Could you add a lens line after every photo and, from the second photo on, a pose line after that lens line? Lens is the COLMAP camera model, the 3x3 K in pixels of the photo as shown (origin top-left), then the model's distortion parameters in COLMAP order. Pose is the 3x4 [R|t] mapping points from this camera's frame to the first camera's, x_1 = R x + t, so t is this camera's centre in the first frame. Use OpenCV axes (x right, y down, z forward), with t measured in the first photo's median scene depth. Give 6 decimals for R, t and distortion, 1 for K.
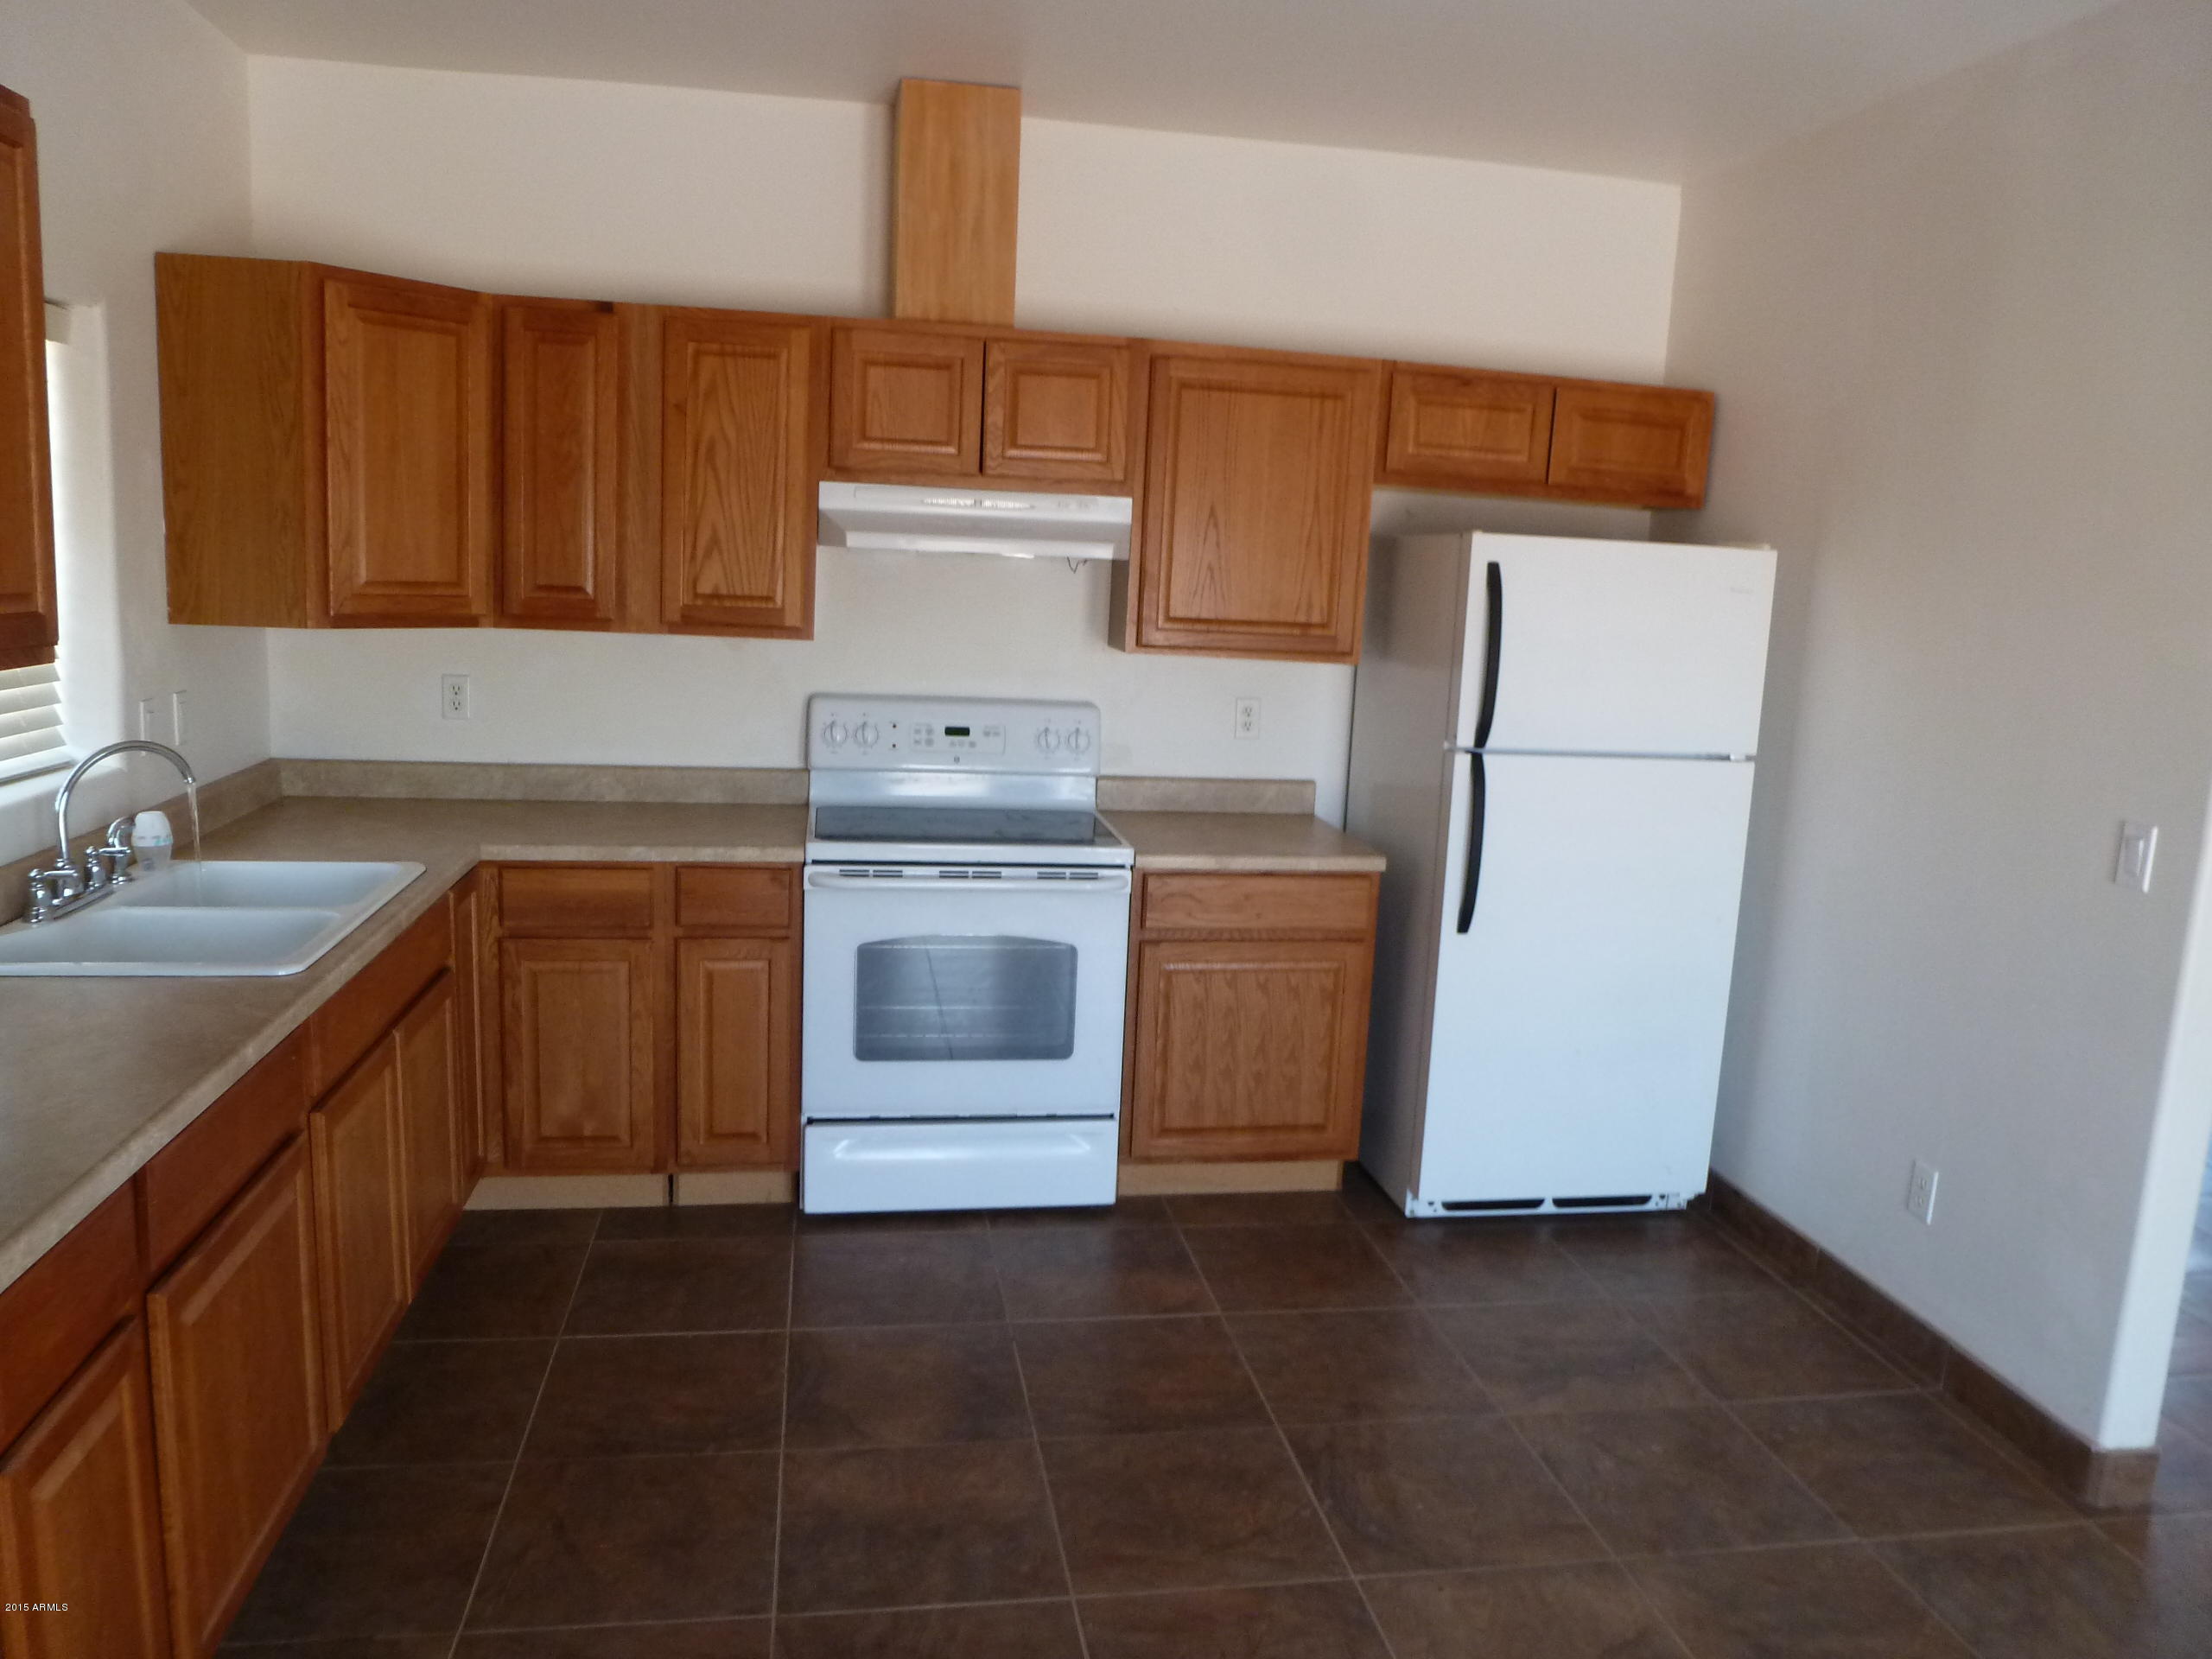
lens RADIAL K [[1587.7, 0, 1108.6], [0, 1587.7, 841.0], [0, 0, 1]] dist [-0.032186, -0.091377]
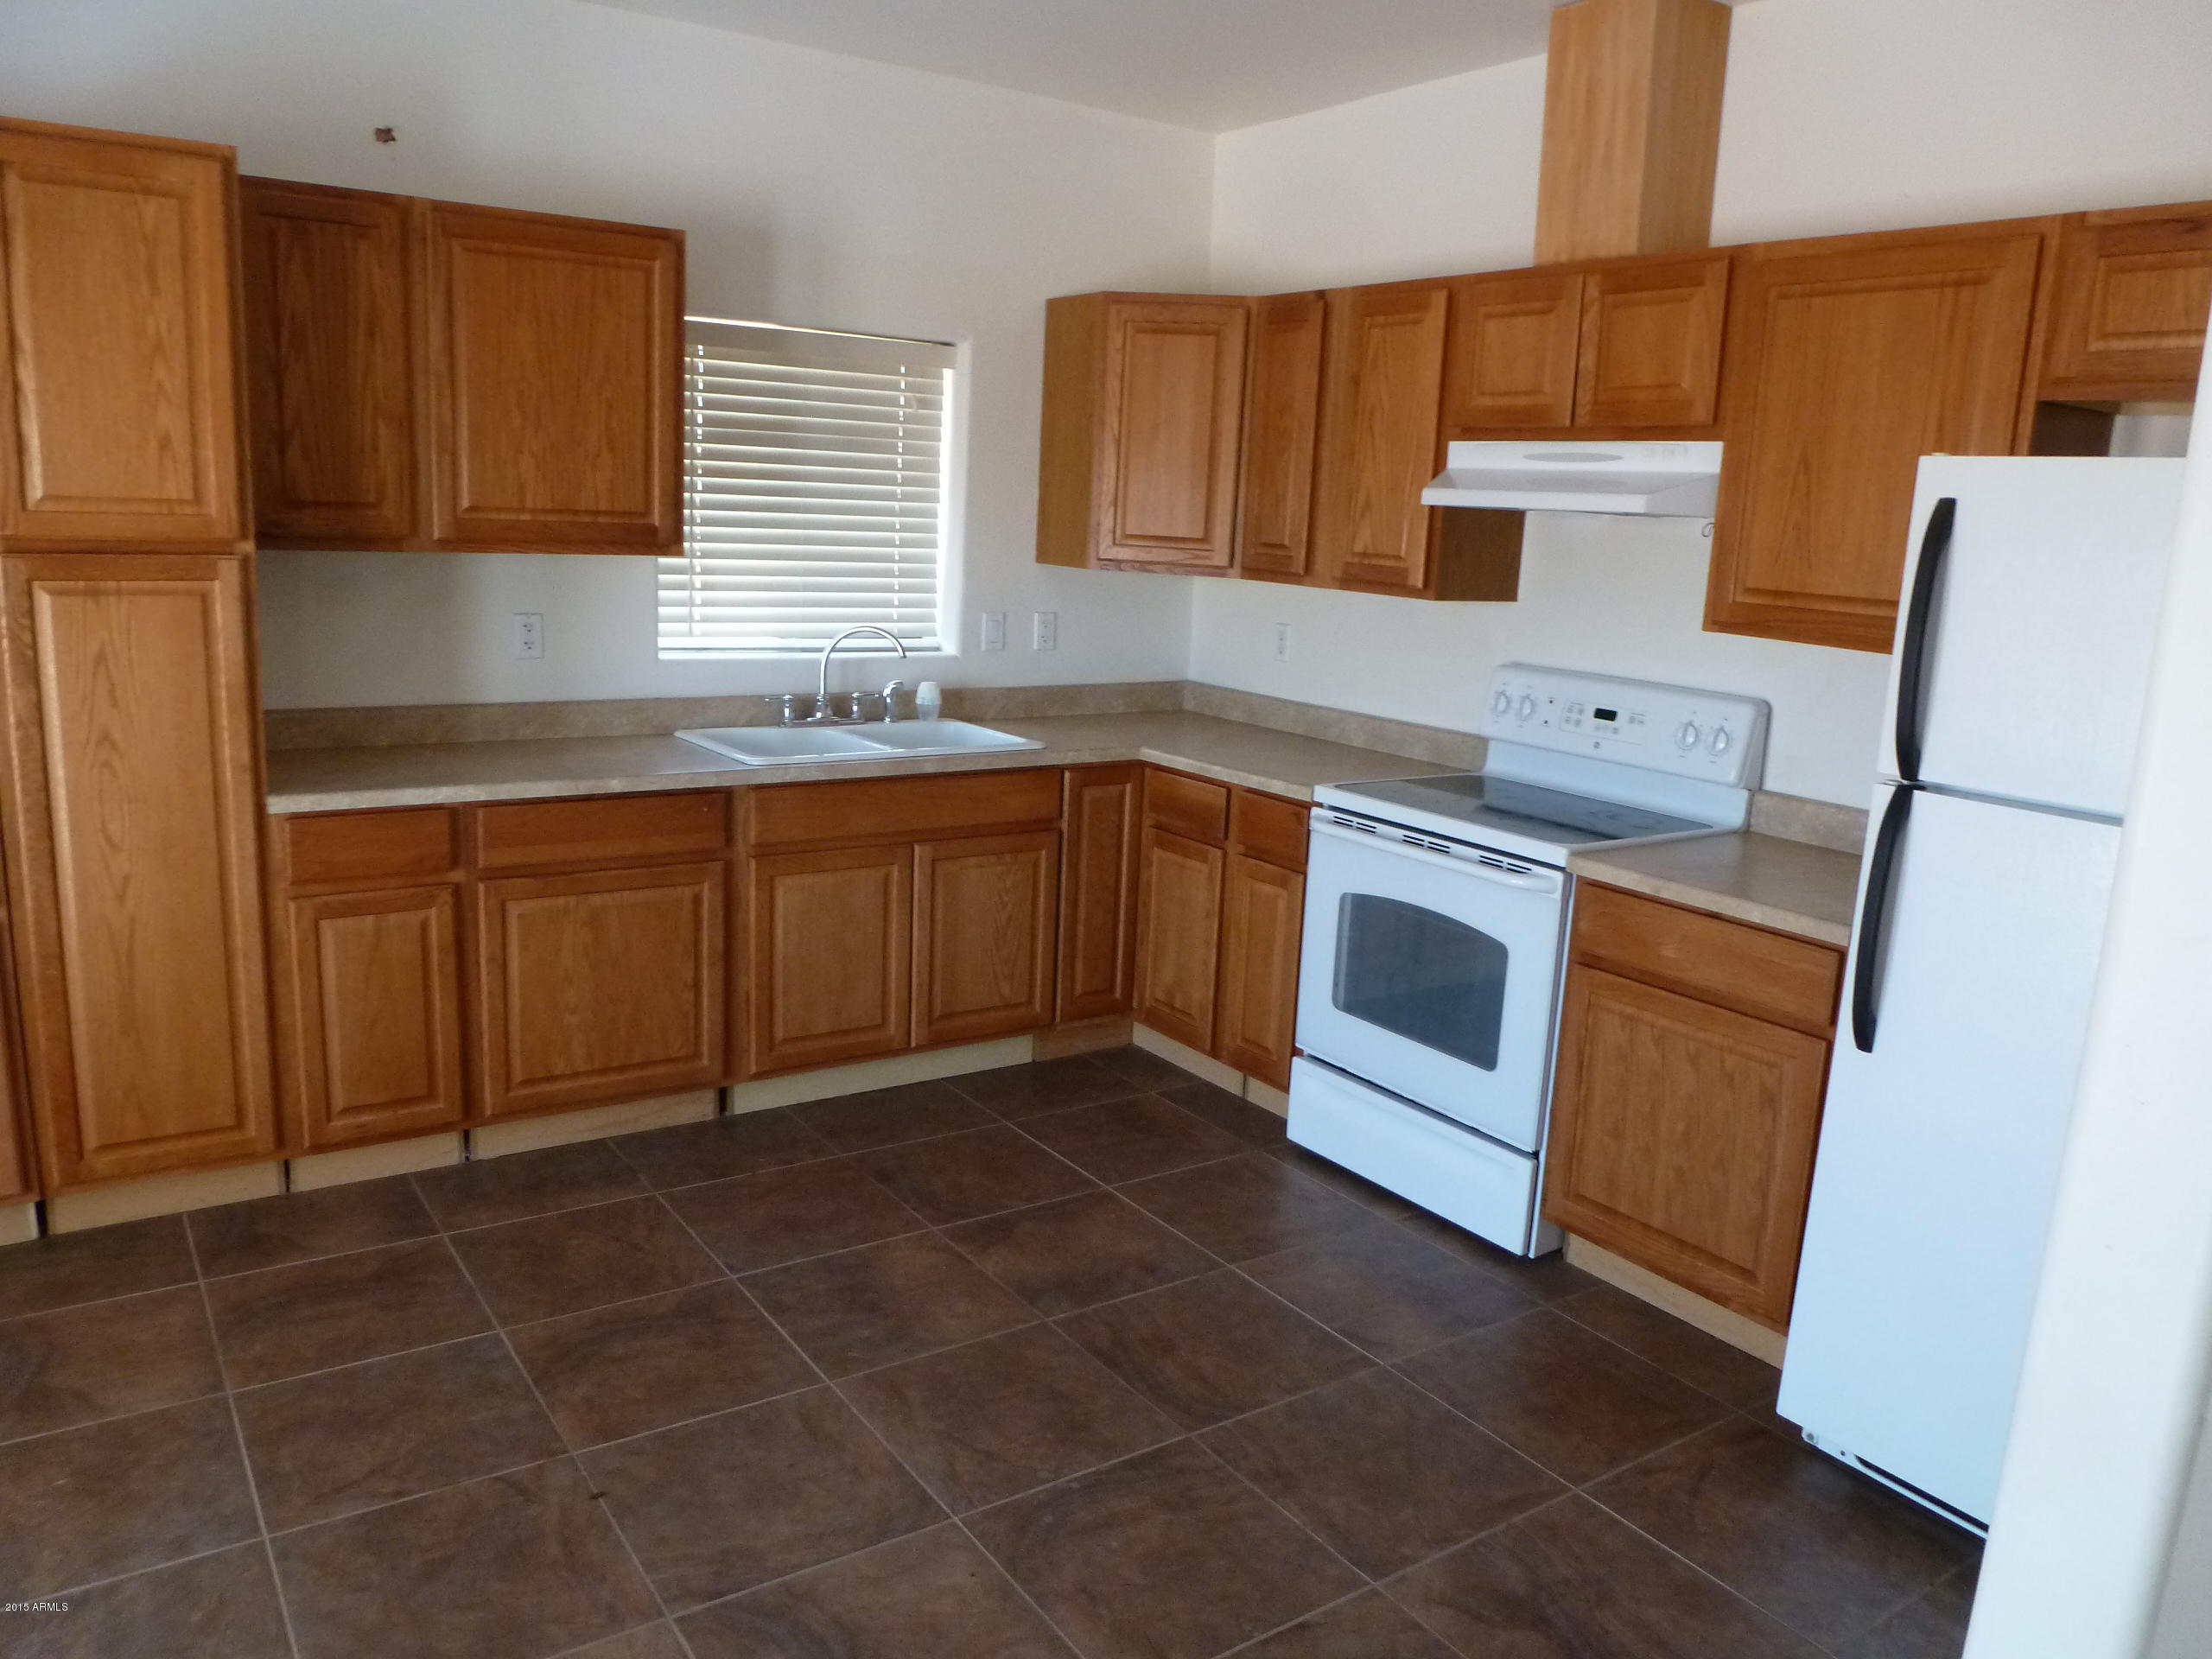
lens RADIAL K [[1606.4, 0, 1106.0], [0, 1606.4, 829.5], [0, 0, 1]] dist [-0.037396, 0.001135]
pose [[0.420750, 0.153067, -0.894170, 0.675081], [-0.185535, 0.979347, 0.080345, -0.028302], [0.888001, 0.132095, 0.440460, 0.396862]]
